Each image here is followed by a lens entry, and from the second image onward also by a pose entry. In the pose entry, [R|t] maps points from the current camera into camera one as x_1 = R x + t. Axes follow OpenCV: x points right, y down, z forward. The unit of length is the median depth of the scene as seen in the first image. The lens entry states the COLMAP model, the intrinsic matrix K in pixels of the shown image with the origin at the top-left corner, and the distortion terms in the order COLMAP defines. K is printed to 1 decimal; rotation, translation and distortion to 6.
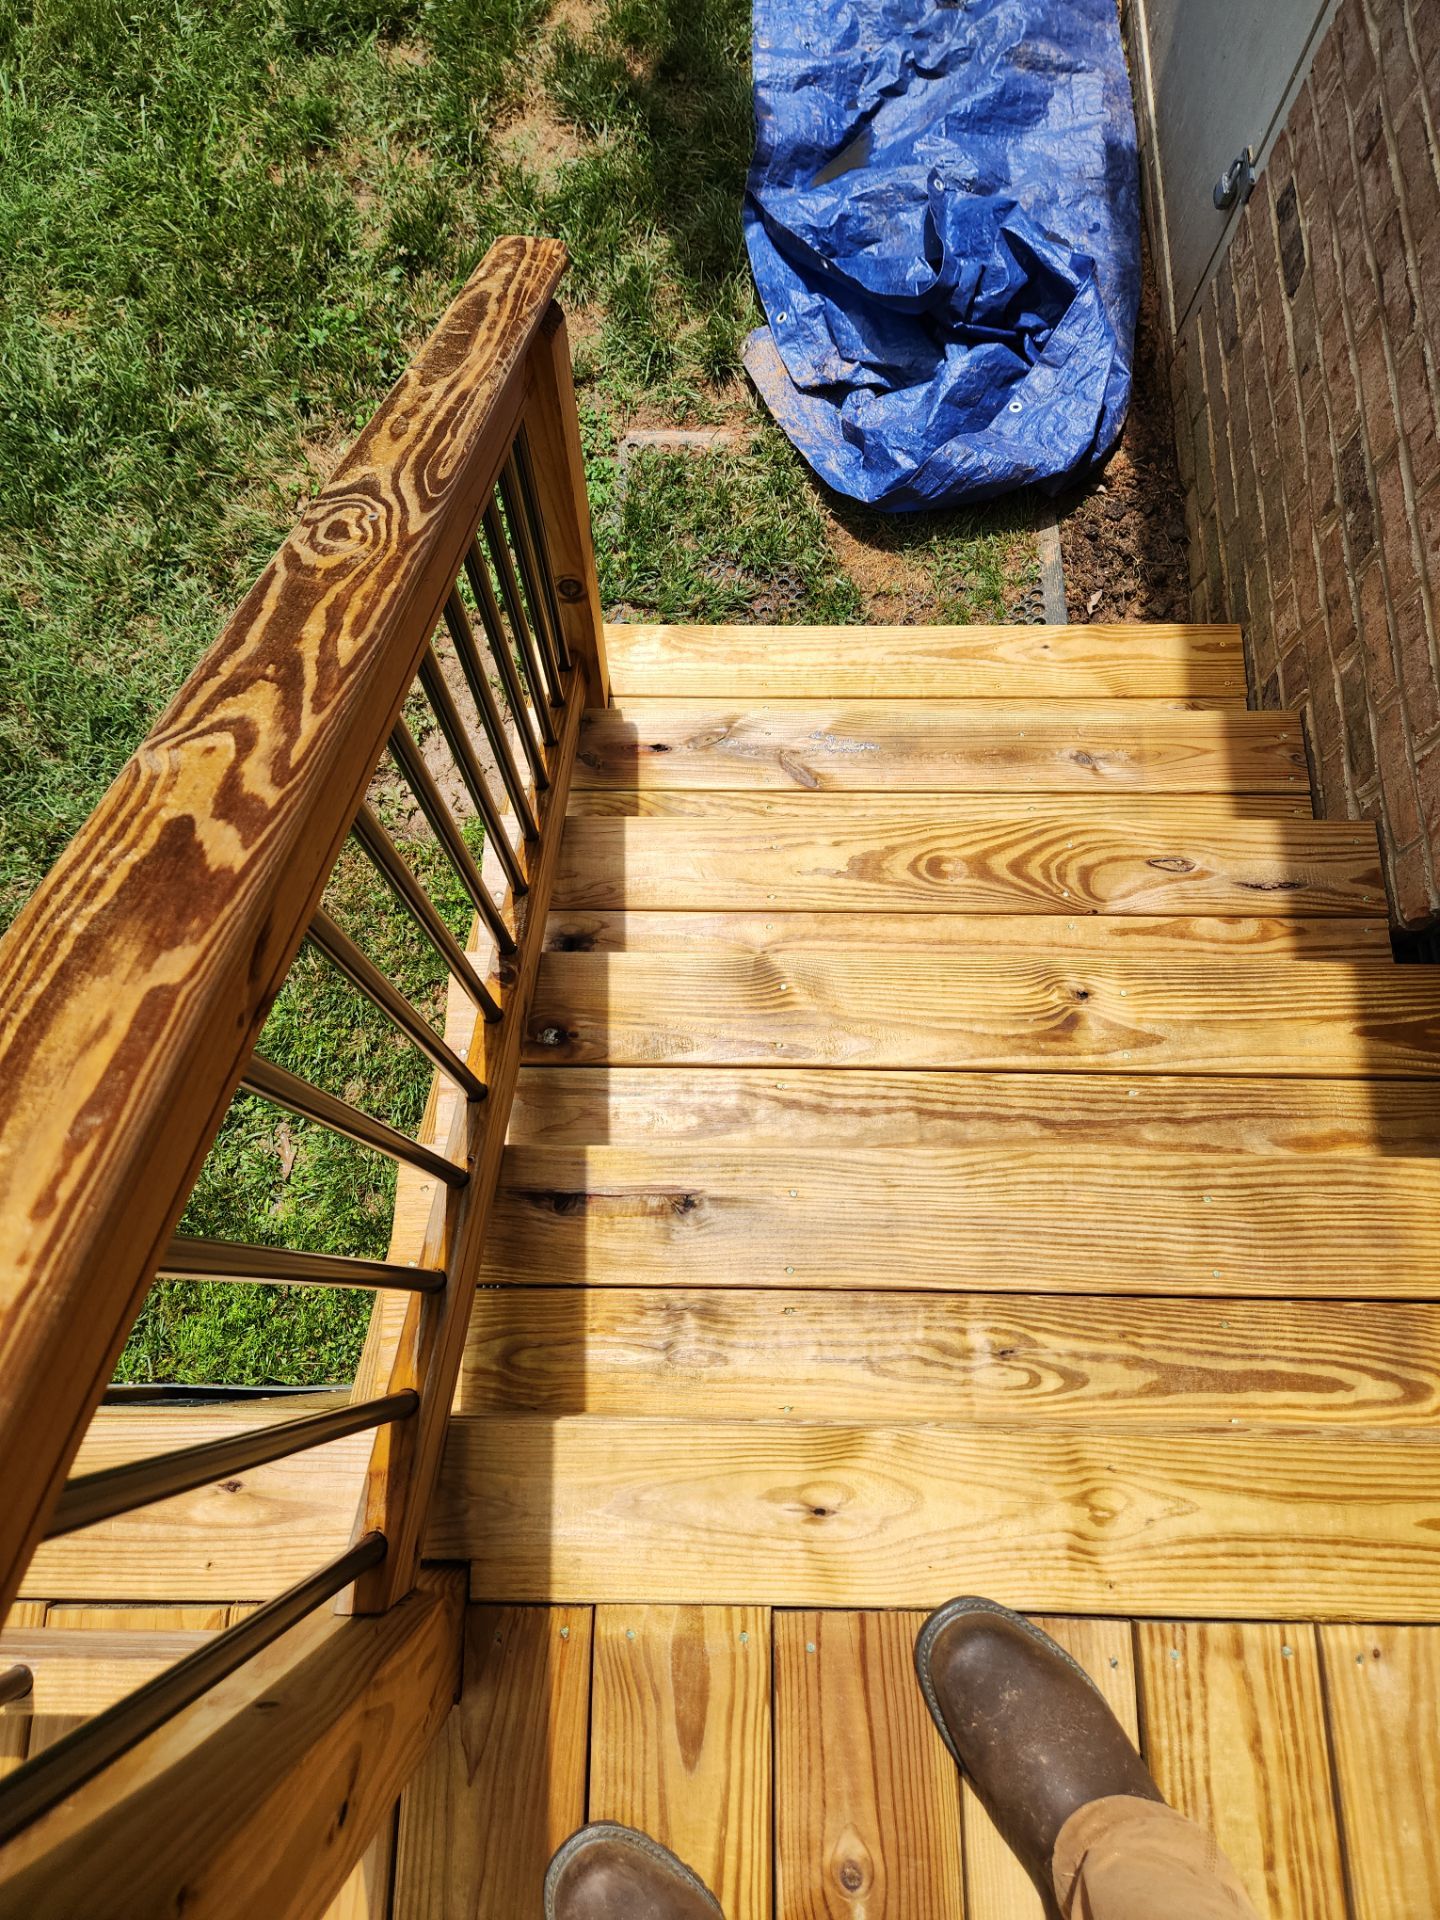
lens RADIAL K [[1370.5, 0, 720.0], [0, 1370.5, 960.0], [0, 0, 1]] dist [0.047582, -0.051124]
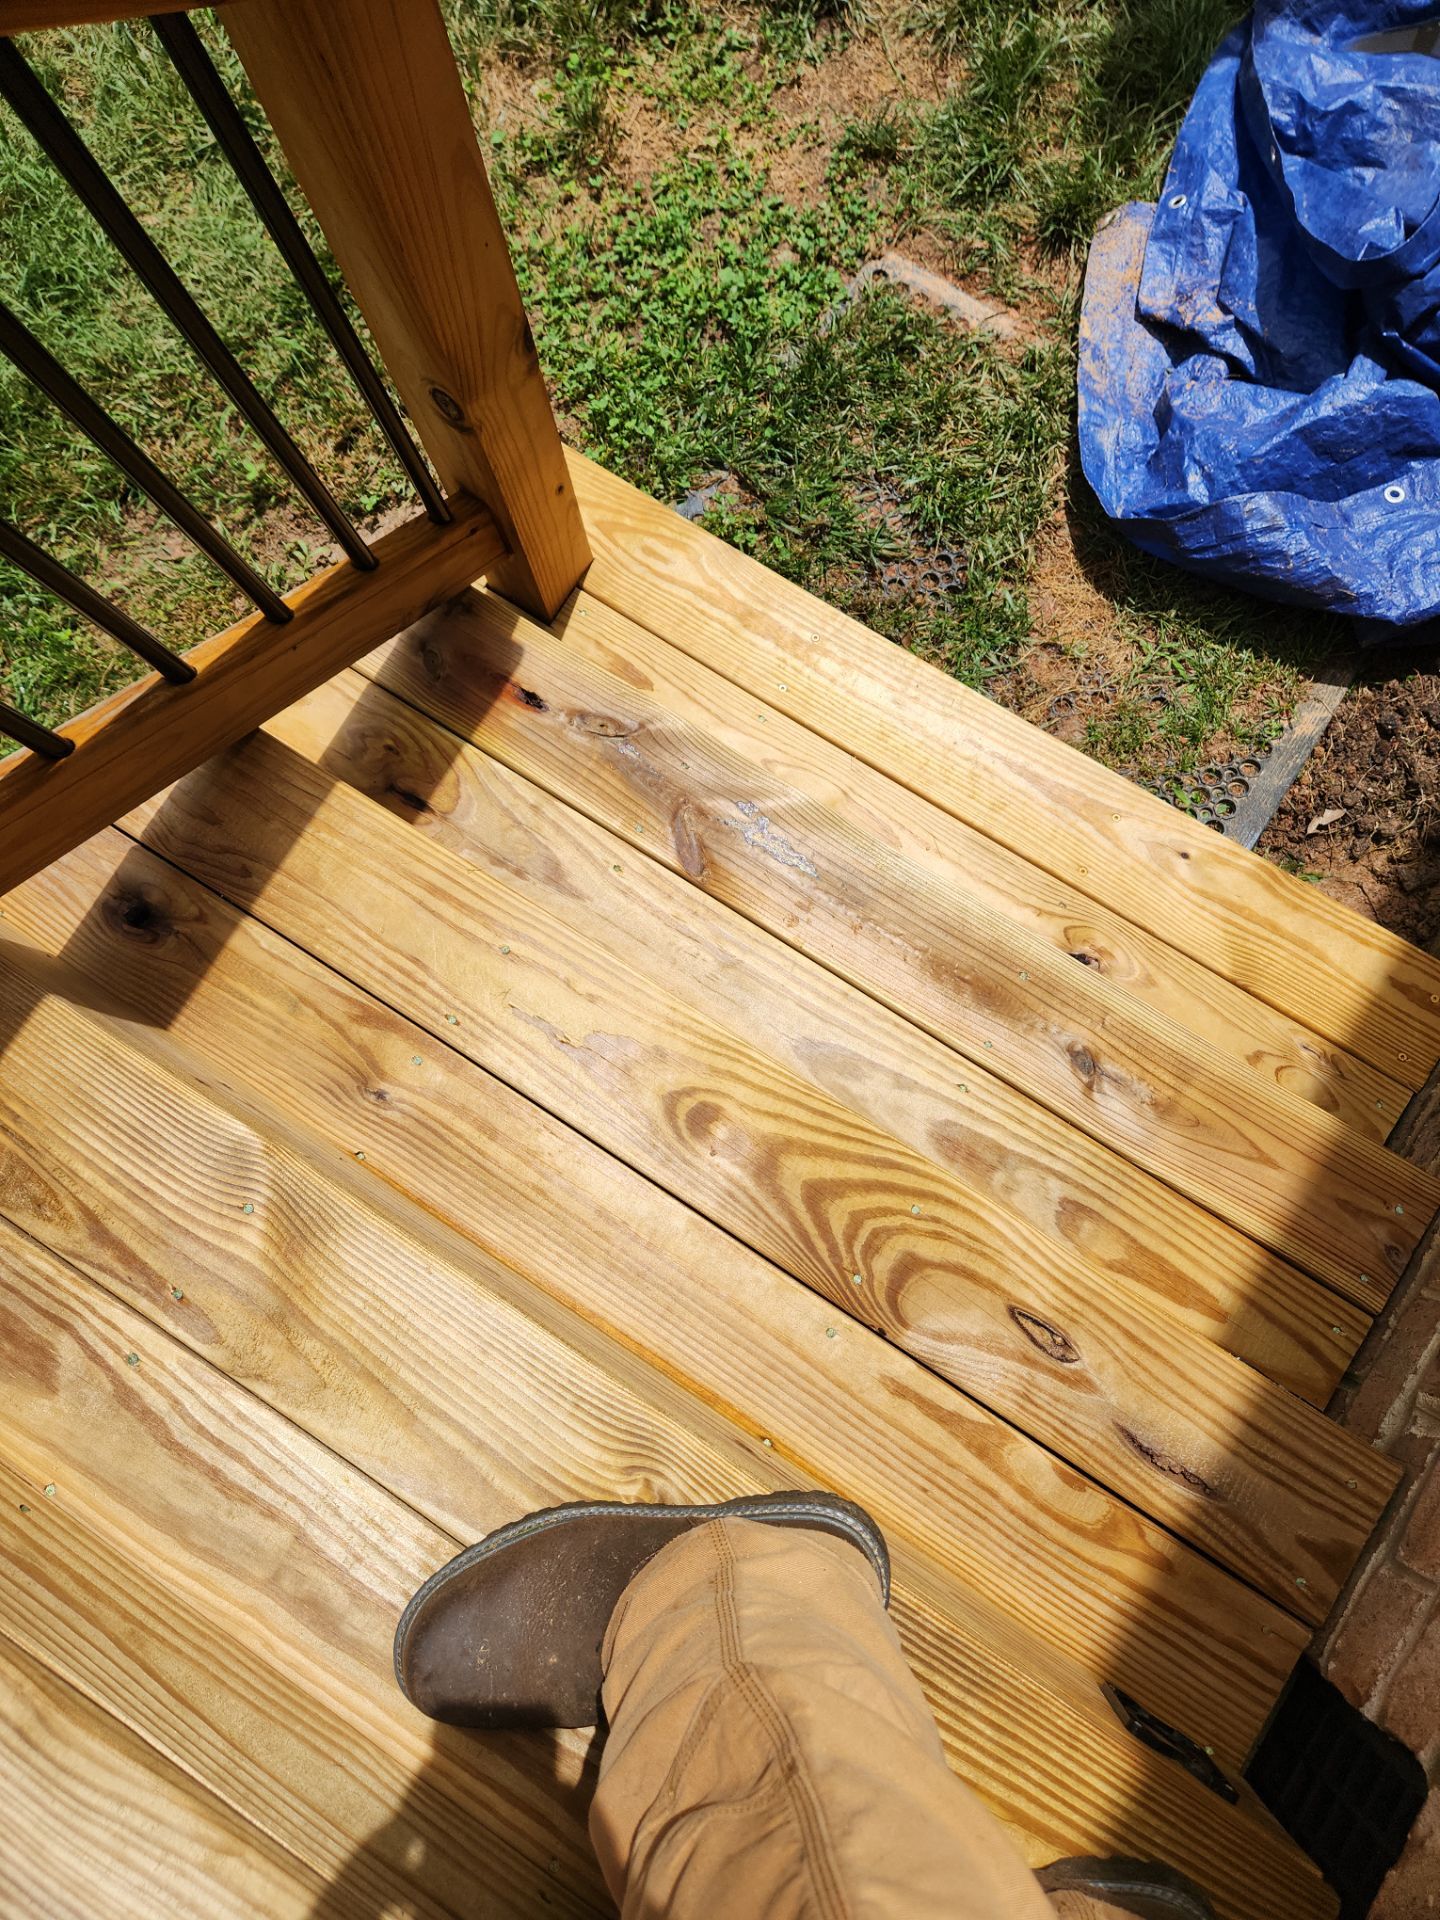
lens RADIAL K [[1370.5, 0, 720.0], [0, 1370.5, 960.0], [0, 0, 1]] dist [0.047582, -0.051124]
pose [[0.841361, 0.527909, -0.115858, 0.138377], [-0.508288, 0.845734, 0.162411, -0.161641], [0.183724, -0.077757, 0.979898, 0.292830]]
